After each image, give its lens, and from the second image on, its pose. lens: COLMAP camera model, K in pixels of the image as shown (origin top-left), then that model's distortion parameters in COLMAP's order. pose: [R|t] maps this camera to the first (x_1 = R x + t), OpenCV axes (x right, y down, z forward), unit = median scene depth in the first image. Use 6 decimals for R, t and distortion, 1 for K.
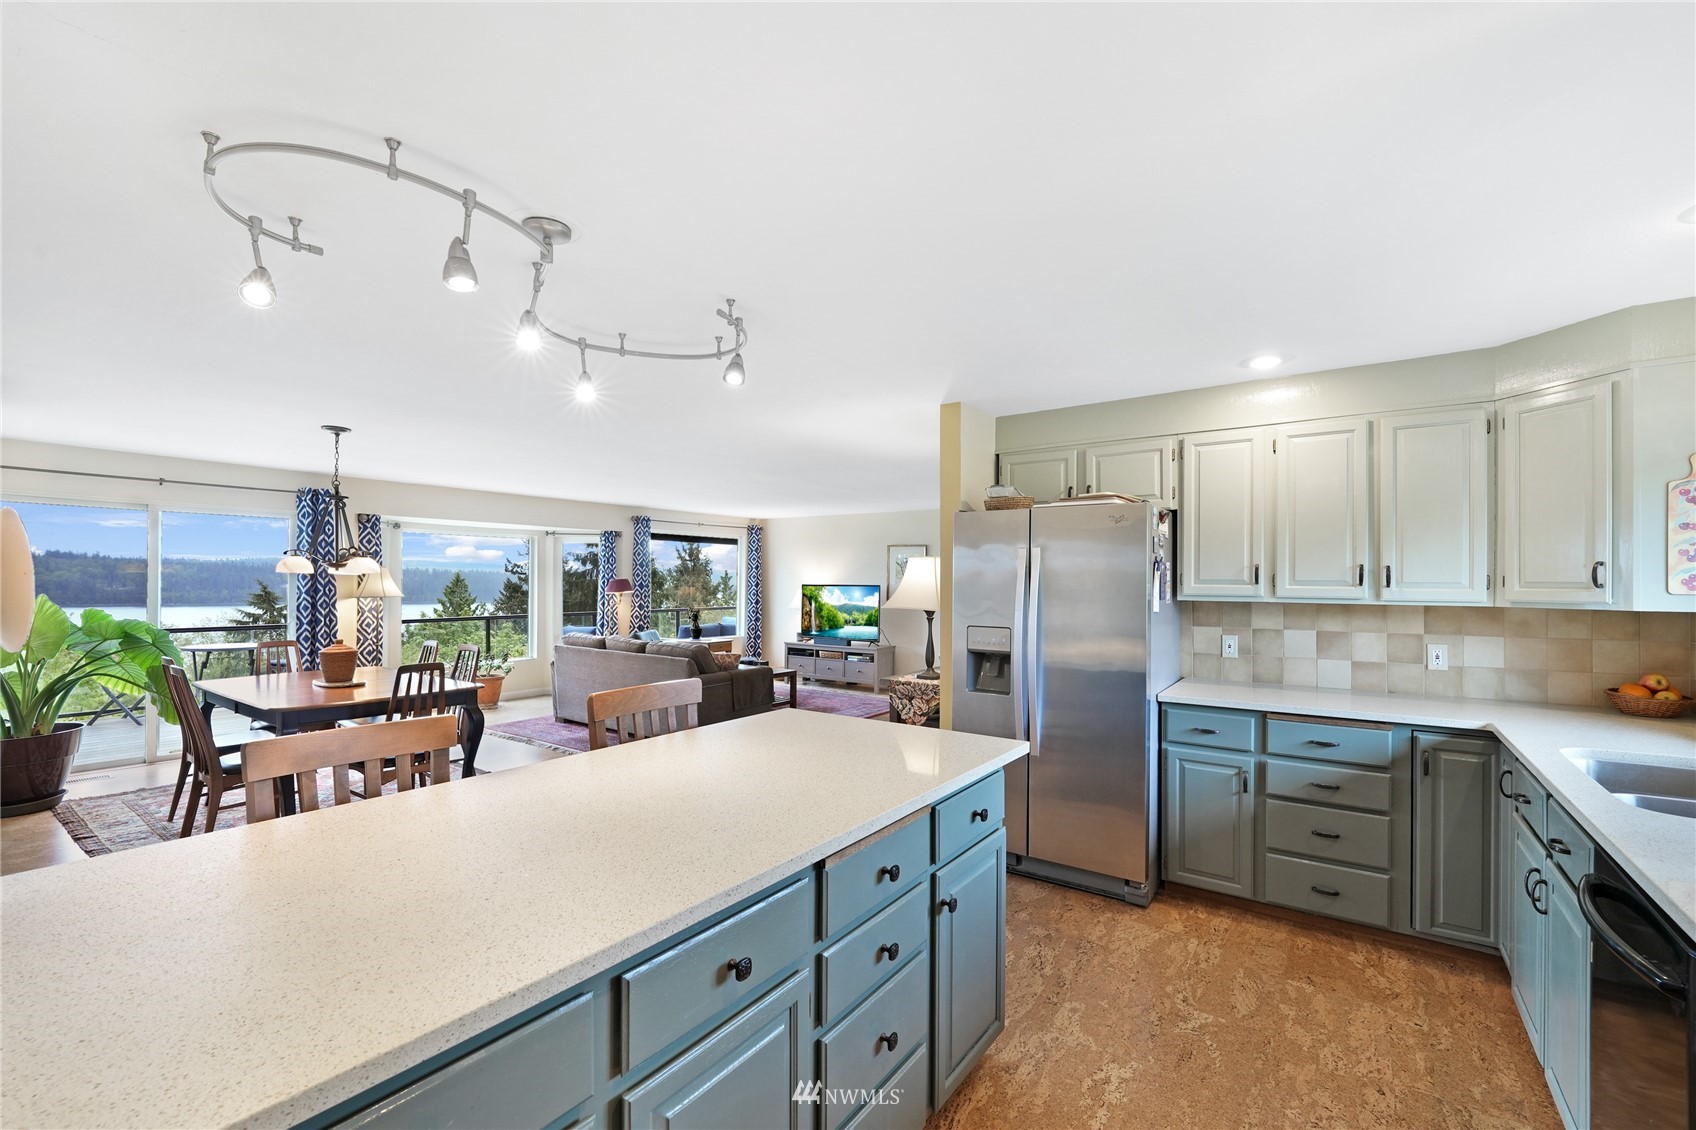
lens RADIAL K [[702.8, 0, 848.0], [0, 702.8, 565.0], [0, 0, 1]] dist [-0.001166, -0.000060]
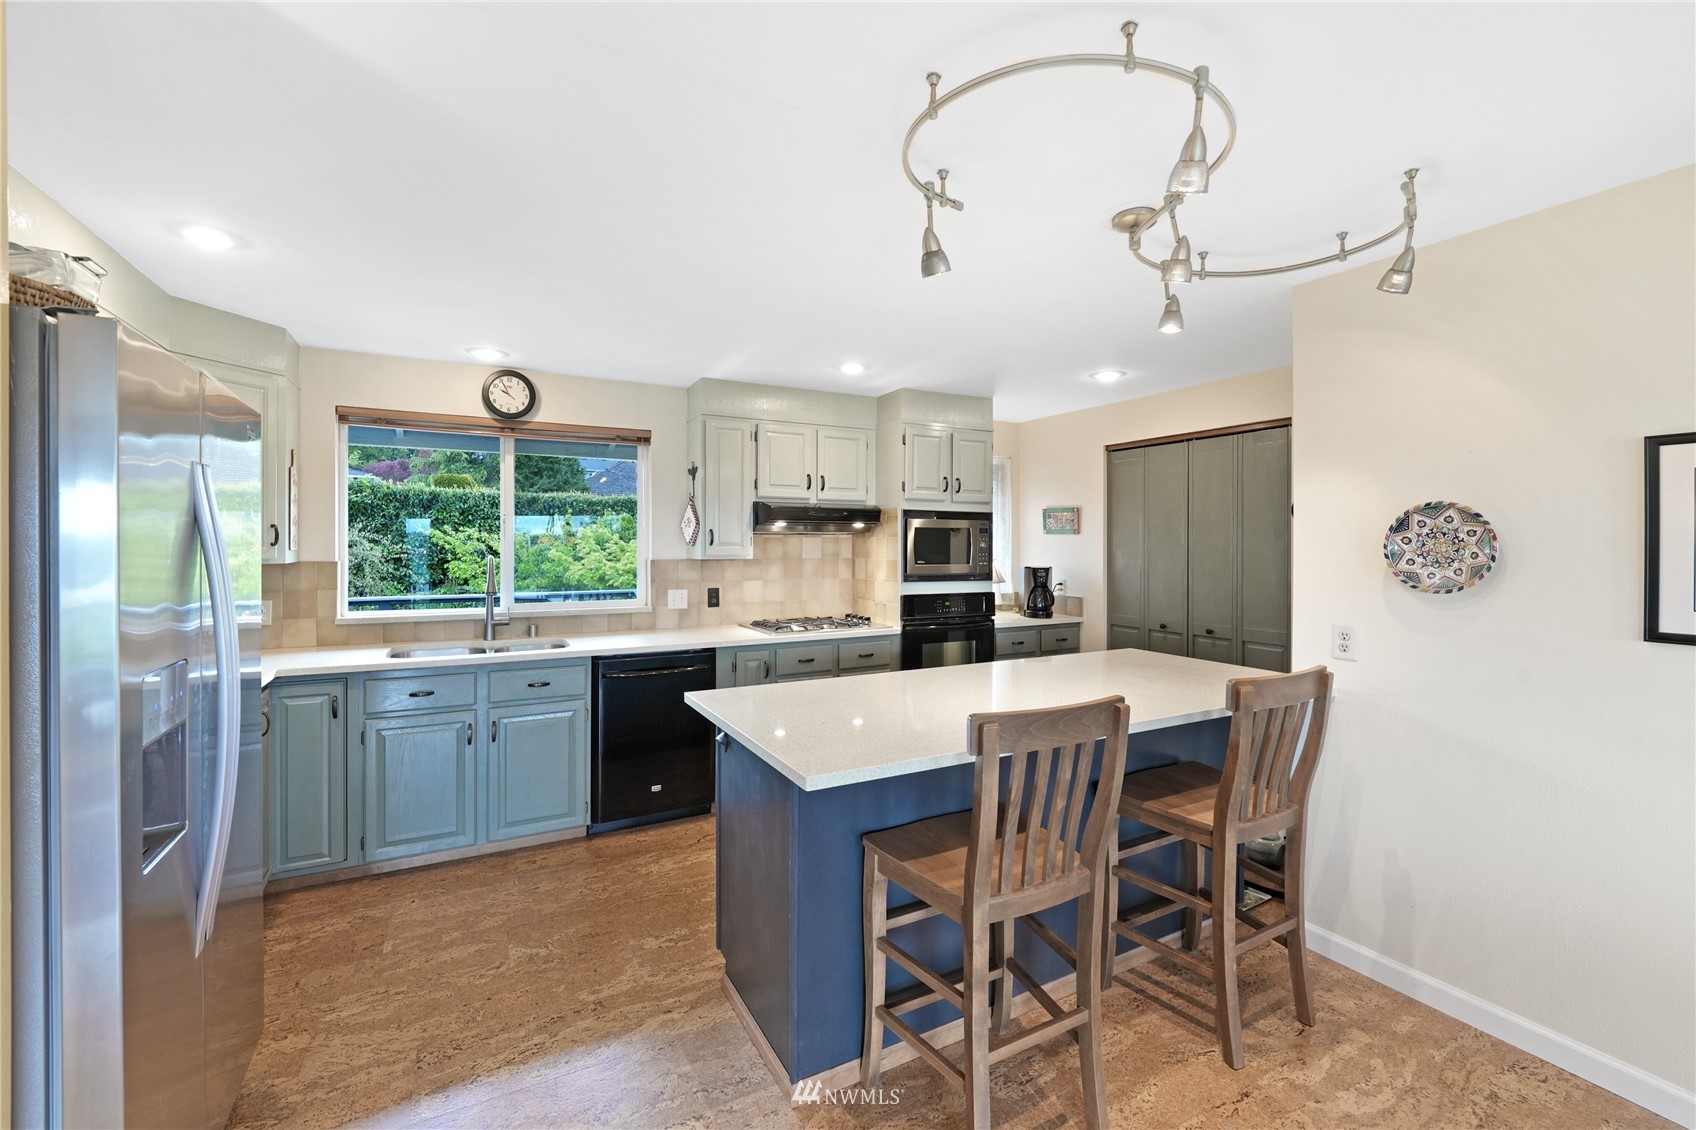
lens RADIAL K [[702.8, 0, 848.0], [0, 702.8, 565.0], [0, 0, 1]] dist [-0.001166, -0.000060]
pose [[-0.900216, -0.008753, 0.435356, -0.332871], [-0.009472, 0.999955, 0.000520, 0.045446], [-0.435341, -0.003656, -0.900258, 1.448211]]
